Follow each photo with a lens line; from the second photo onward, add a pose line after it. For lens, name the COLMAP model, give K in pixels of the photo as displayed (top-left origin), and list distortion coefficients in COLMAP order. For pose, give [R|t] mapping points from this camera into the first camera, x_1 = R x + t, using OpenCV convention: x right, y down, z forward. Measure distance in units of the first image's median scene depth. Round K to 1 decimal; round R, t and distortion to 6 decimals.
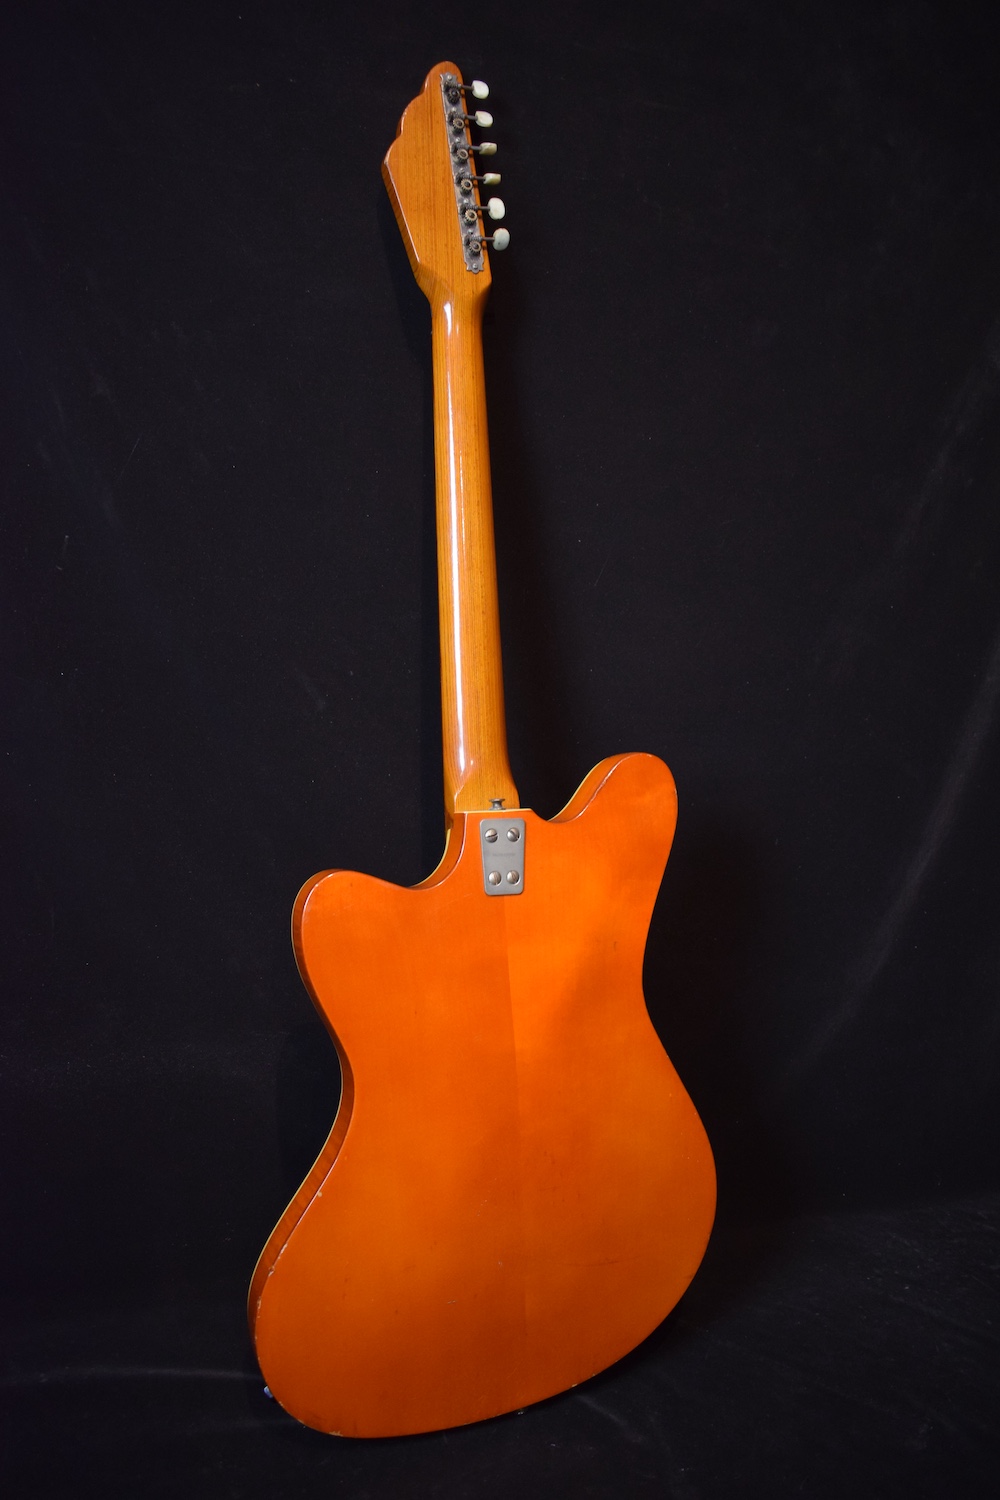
lens RADIAL K [[1187.1, 0, 474.3], [0, 1187.1, 747.6], [0, 0, 1]] dist [-0.068247, -0.005905]
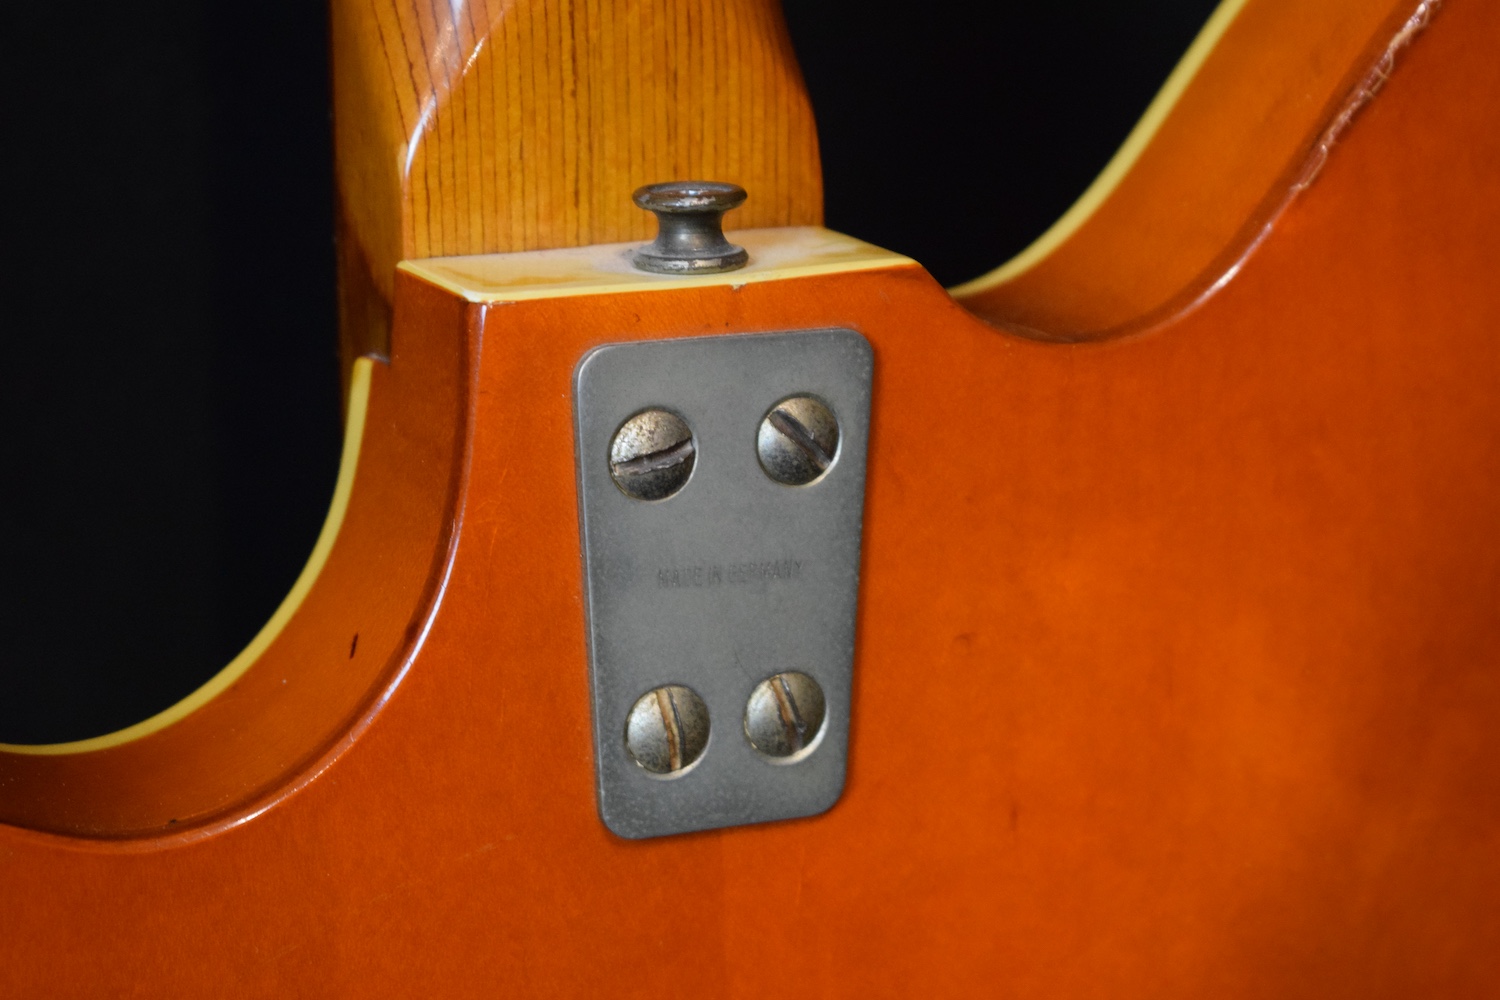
lens RADIAL K [[3350.8, 0, 750.0], [0, 3350.8, 500.0], [0, 0, 1]] dist [0.073311, 0.303310]
pose [[0.995692, 0.012165, 0.091923, -0.011559], [-0.037579, 0.959235, 0.280100, -0.037324], [-0.084768, -0.282347, 0.955560, 0.596247]]
